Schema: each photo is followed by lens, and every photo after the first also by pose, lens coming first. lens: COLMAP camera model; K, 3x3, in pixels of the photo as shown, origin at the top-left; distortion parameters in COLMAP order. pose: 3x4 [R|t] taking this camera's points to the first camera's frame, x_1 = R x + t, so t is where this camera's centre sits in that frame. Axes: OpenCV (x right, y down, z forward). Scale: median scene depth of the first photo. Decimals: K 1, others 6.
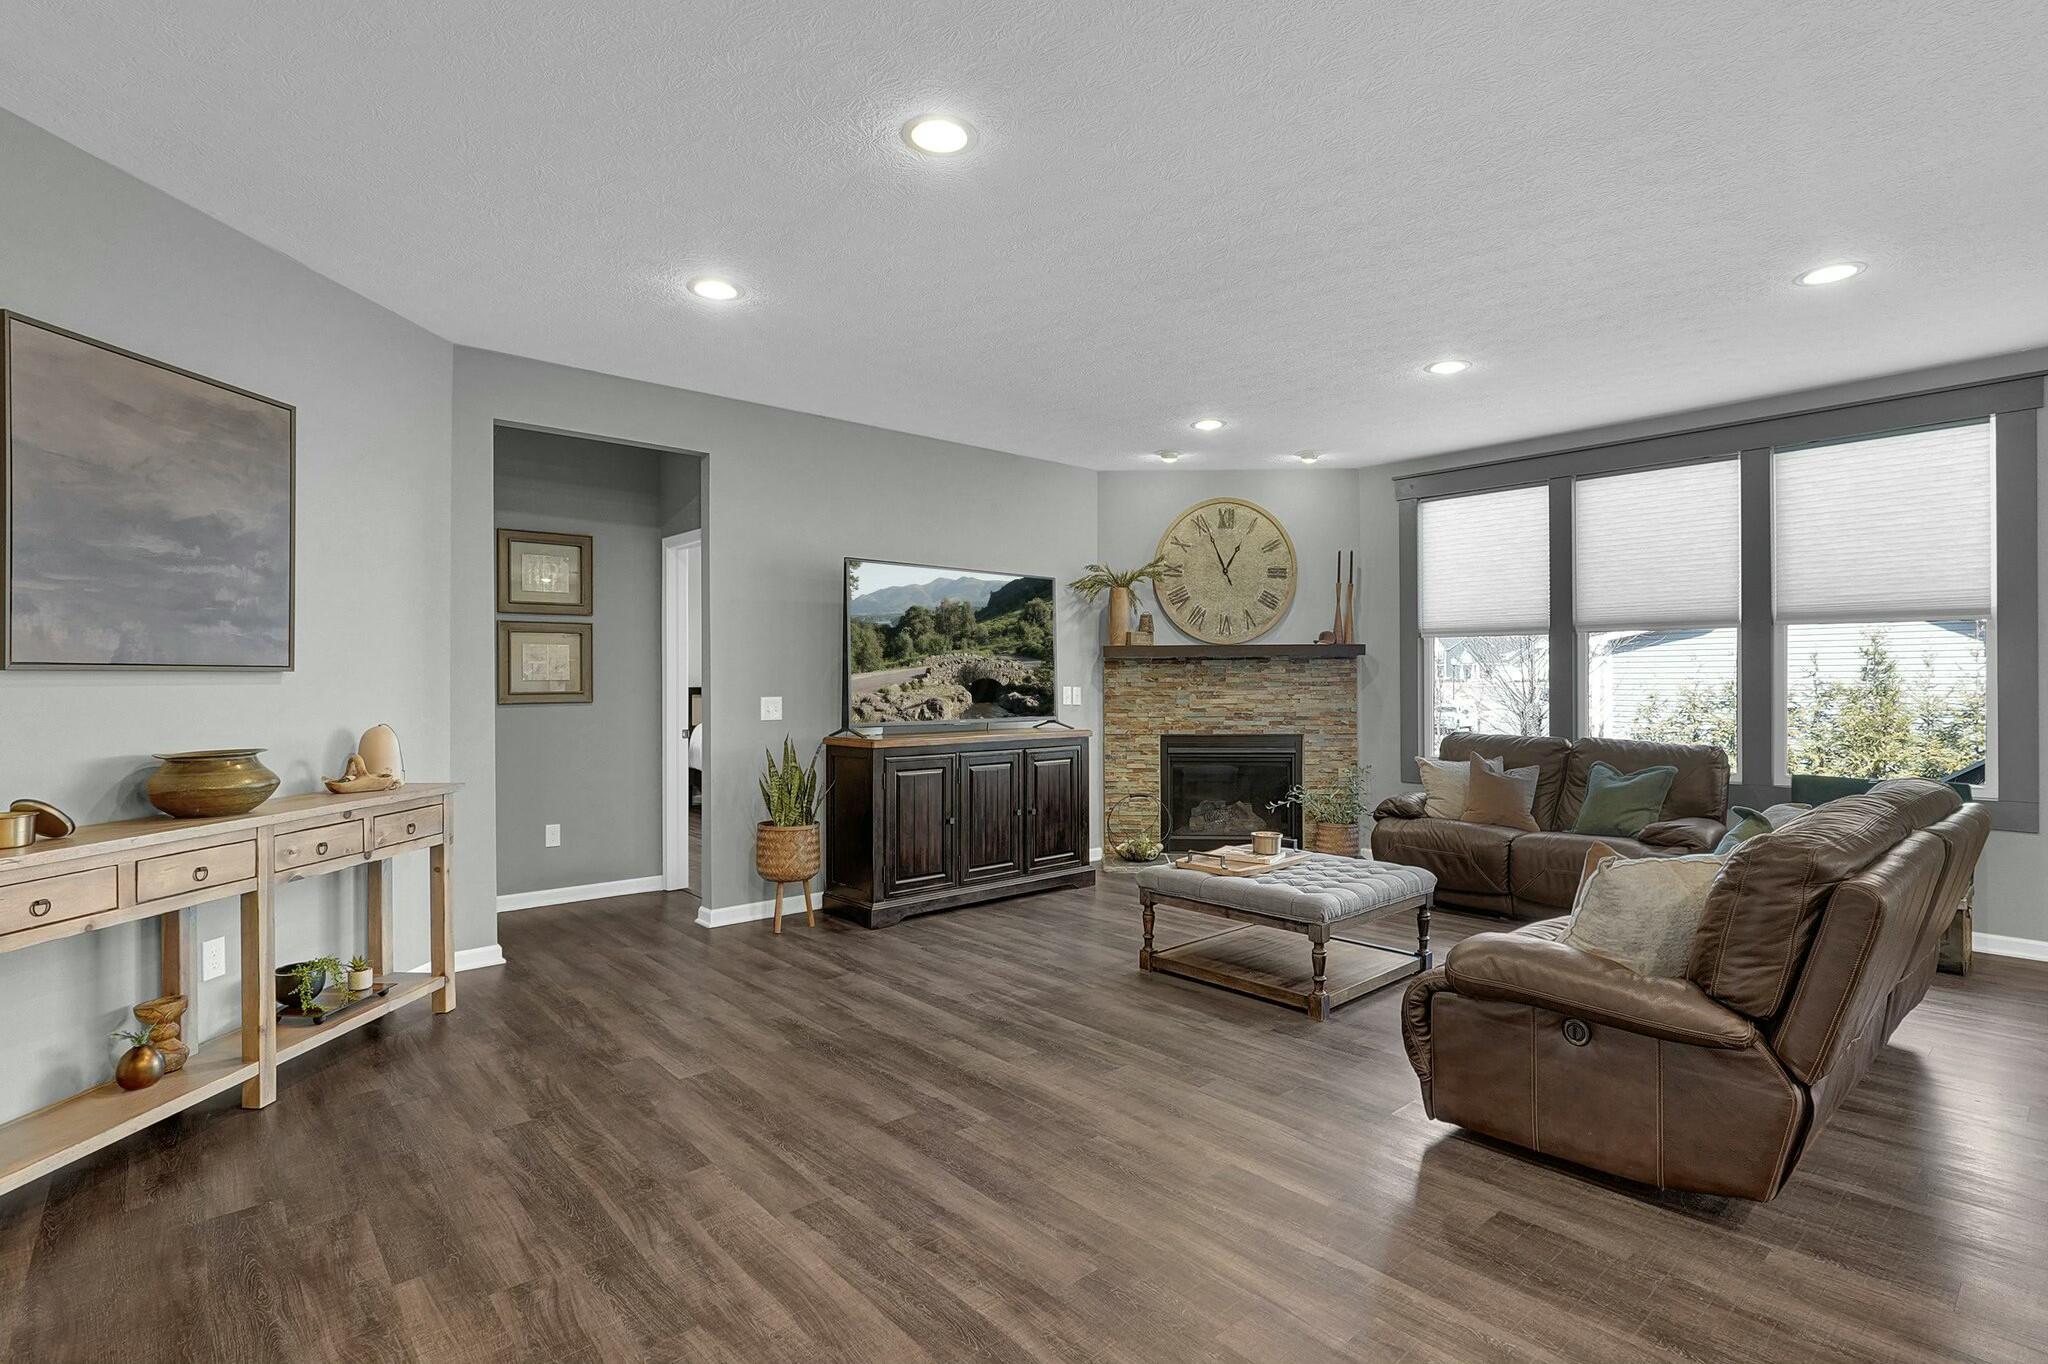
lens RADIAL K [[986.2, 0, 1038.1], [0, 986.2, 676.7], [0, 0, 1]] dist [-0.024066, 0.012197]
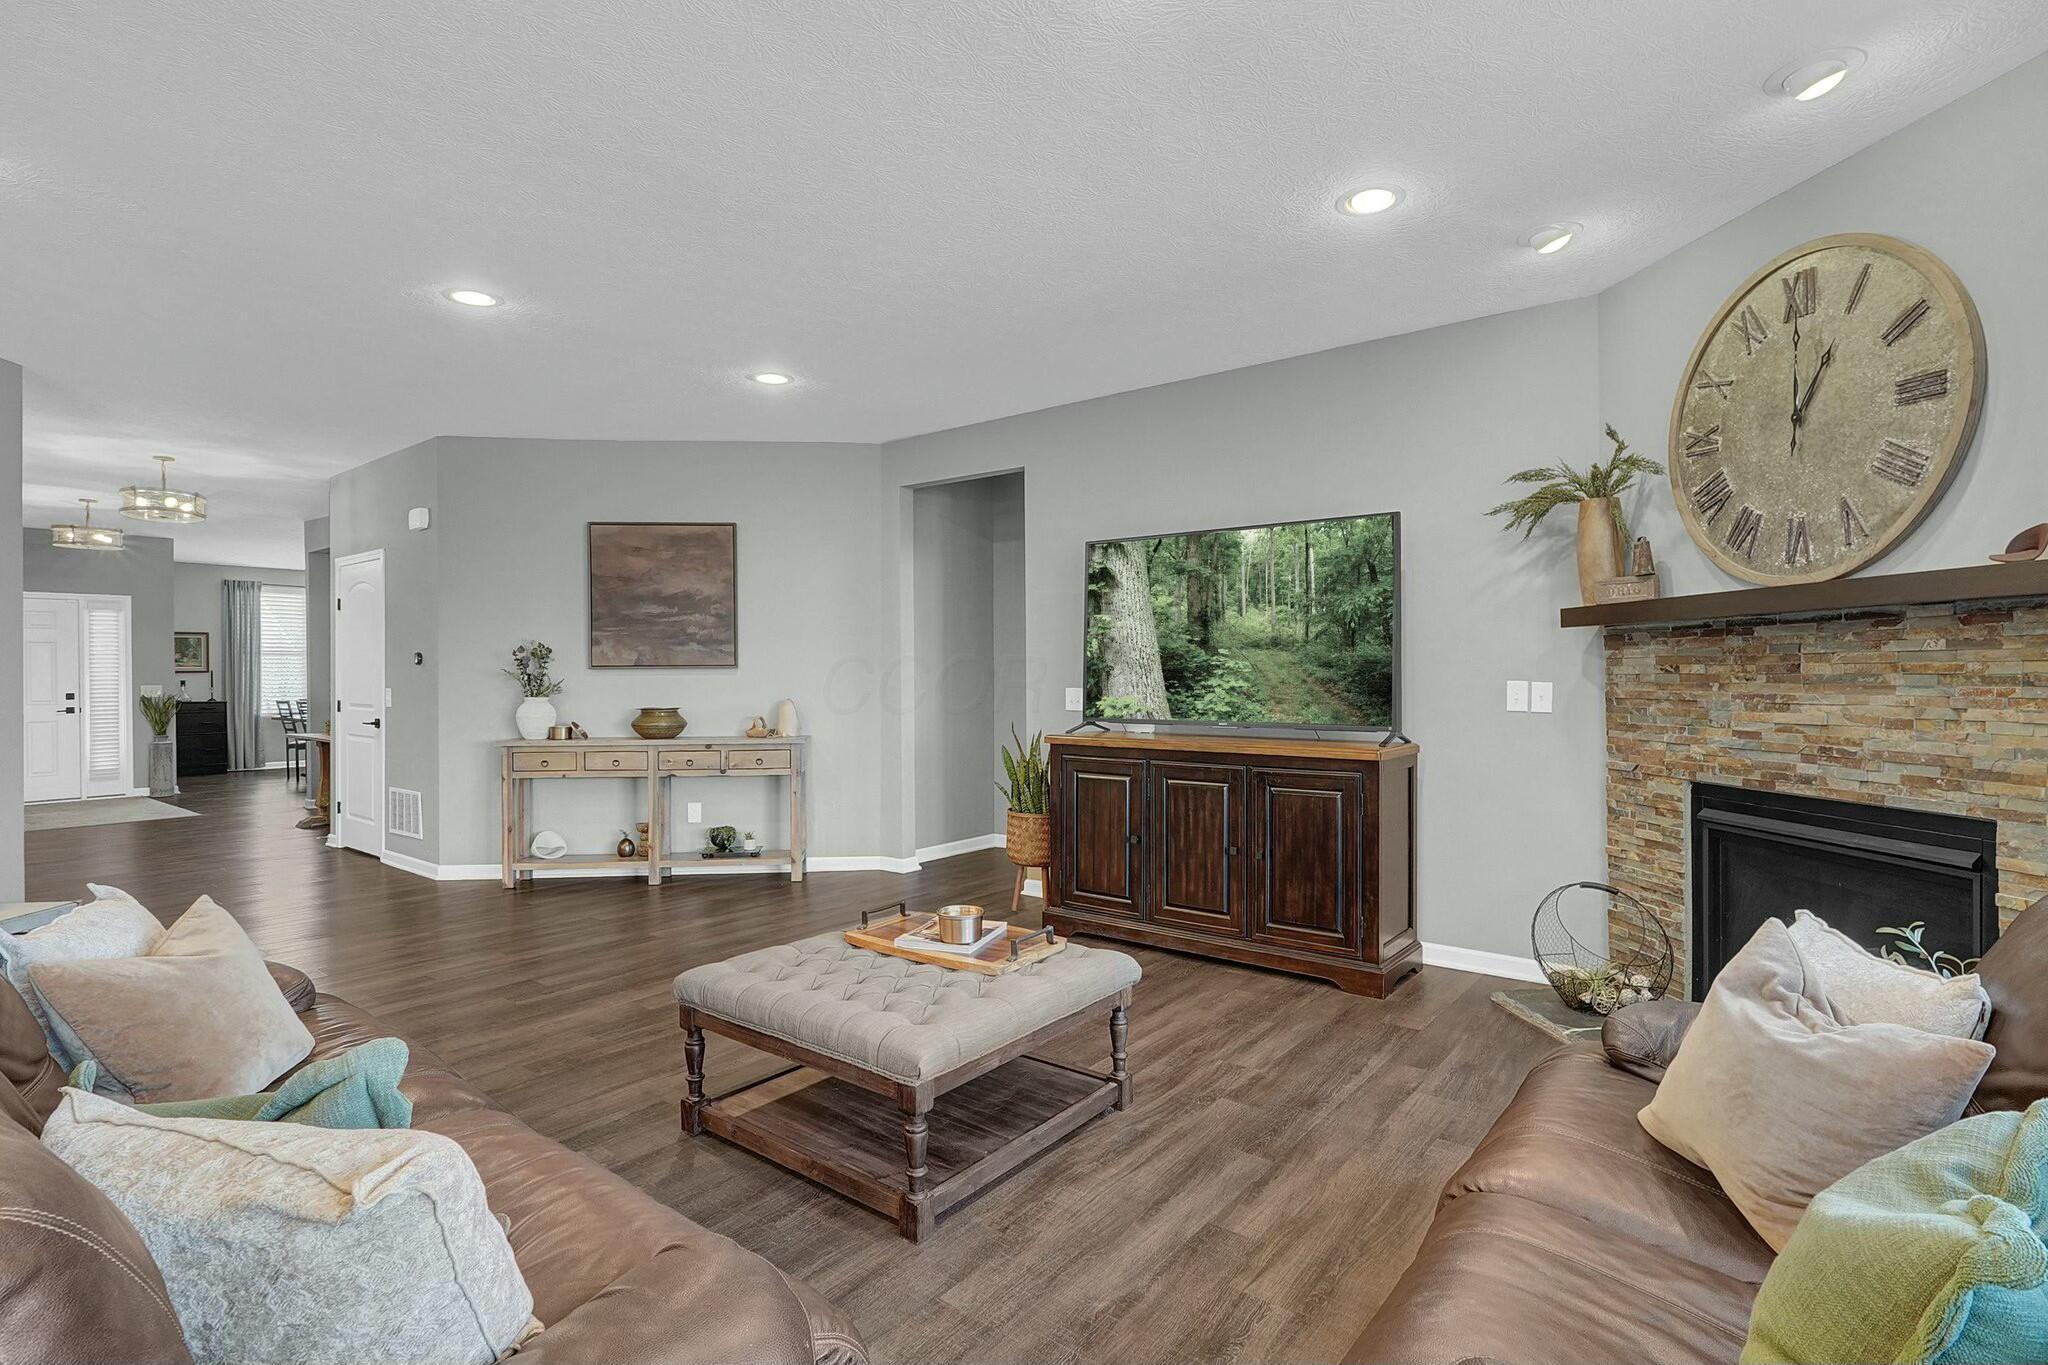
lens RADIAL K [[986.2, 0, 1028.9], [0, 986.2, 689.5], [0, 0, 1]] dist [-0.024066, 0.012197]
pose [[0.171613, 0.017715, -0.985005, 0.698808], [0.007001, 0.999791, 0.019200, 0.001914], [0.985140, -0.010191, 0.171453, 0.746117]]
